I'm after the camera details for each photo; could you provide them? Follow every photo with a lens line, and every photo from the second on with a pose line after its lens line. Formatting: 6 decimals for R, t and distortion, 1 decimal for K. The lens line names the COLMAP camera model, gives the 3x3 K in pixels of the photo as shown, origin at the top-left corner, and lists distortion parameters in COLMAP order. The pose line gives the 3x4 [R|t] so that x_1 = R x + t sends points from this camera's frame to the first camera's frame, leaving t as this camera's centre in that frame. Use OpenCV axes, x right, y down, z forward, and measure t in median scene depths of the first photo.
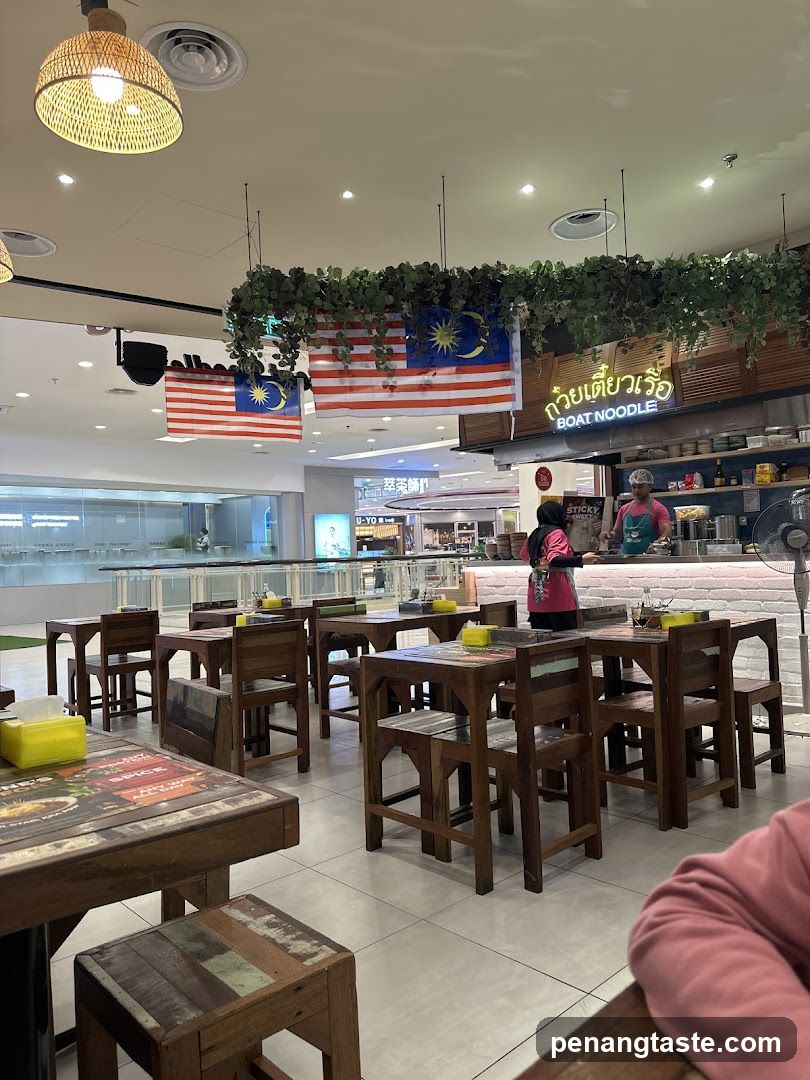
lens RADIAL K [[747.6, 0, 405.0], [0, 747.6, 540.0], [0, 0, 1]] dist [0.123510, -0.000439]
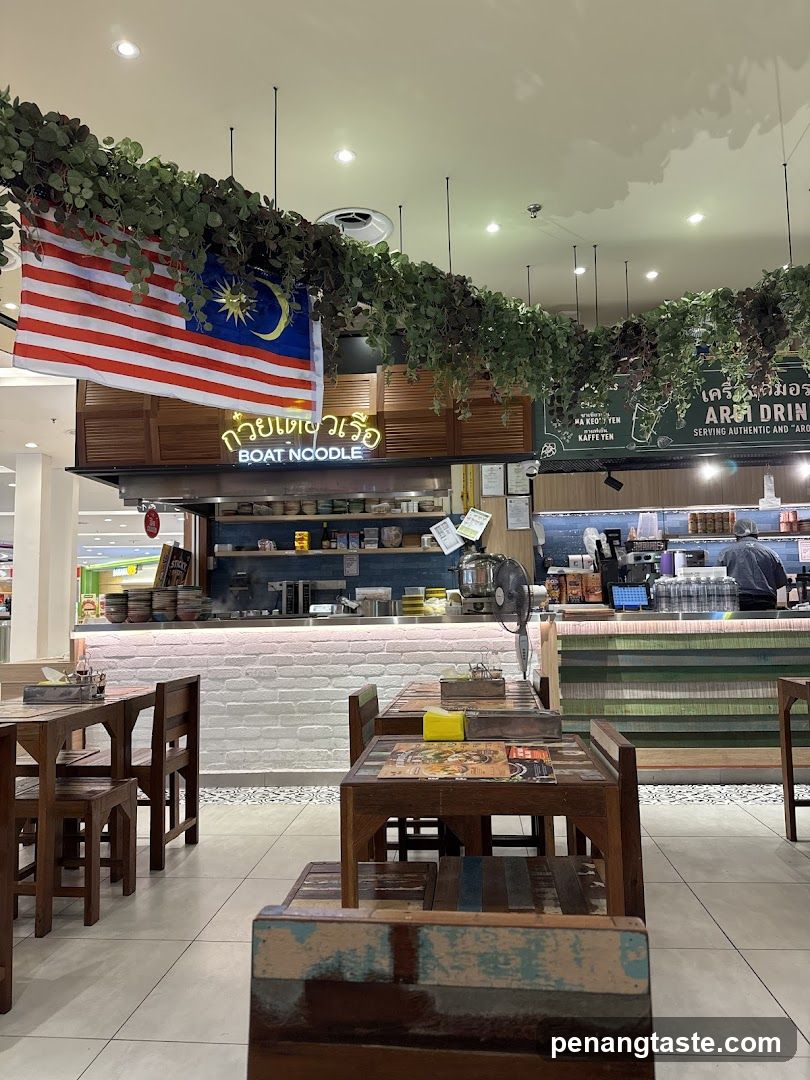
lens RADIAL K [[747.6, 0, 405.0], [0, 747.6, 540.0], [0, 0, 1]] dist [0.123510, -0.000439]
pose [[0.743445, 0.081632, 0.663797, -0.210889], [-0.021892, 0.994962, -0.097838, 0.015338], [-0.668439, 0.058206, 0.741486, 0.275057]]
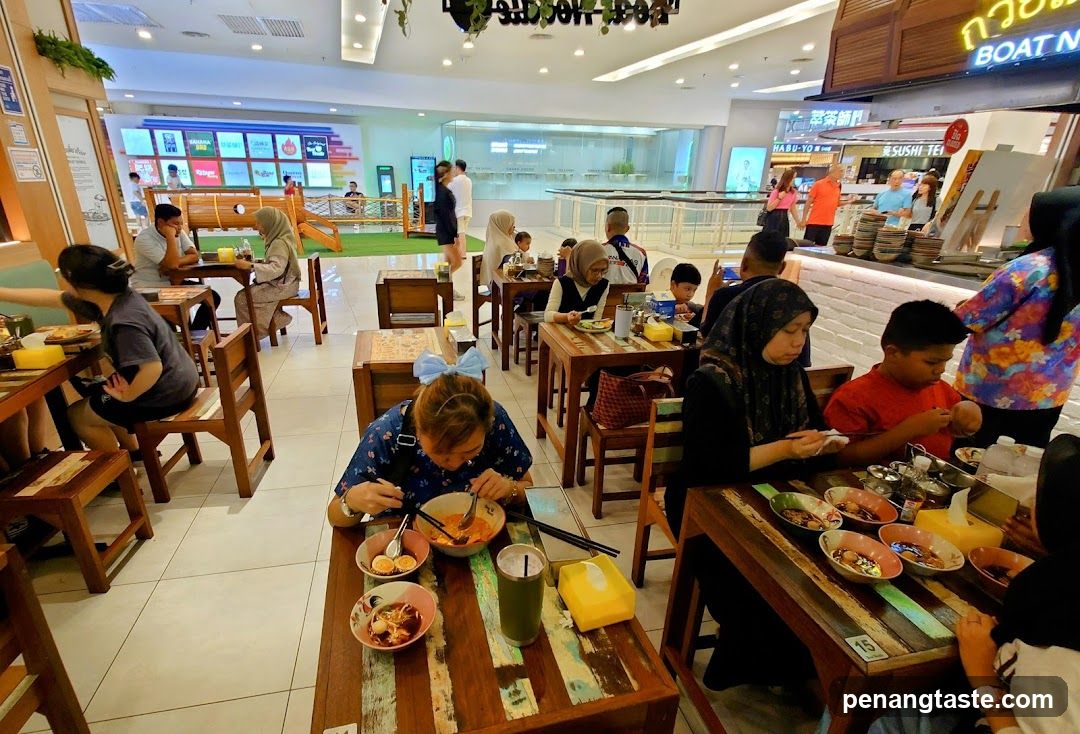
lens RADIAL K [[518.1, 0, 514.5], [0, 518.1, 368.1], [0, 0, 1]] dist [-0.000299, -0.001082]
pose [[0.855185, 0.230298, -0.464351, 0.138142], [-0.036966, 0.920689, 0.388542, -0.072693], [0.517004, -0.315110, 0.795873, 0.400853]]
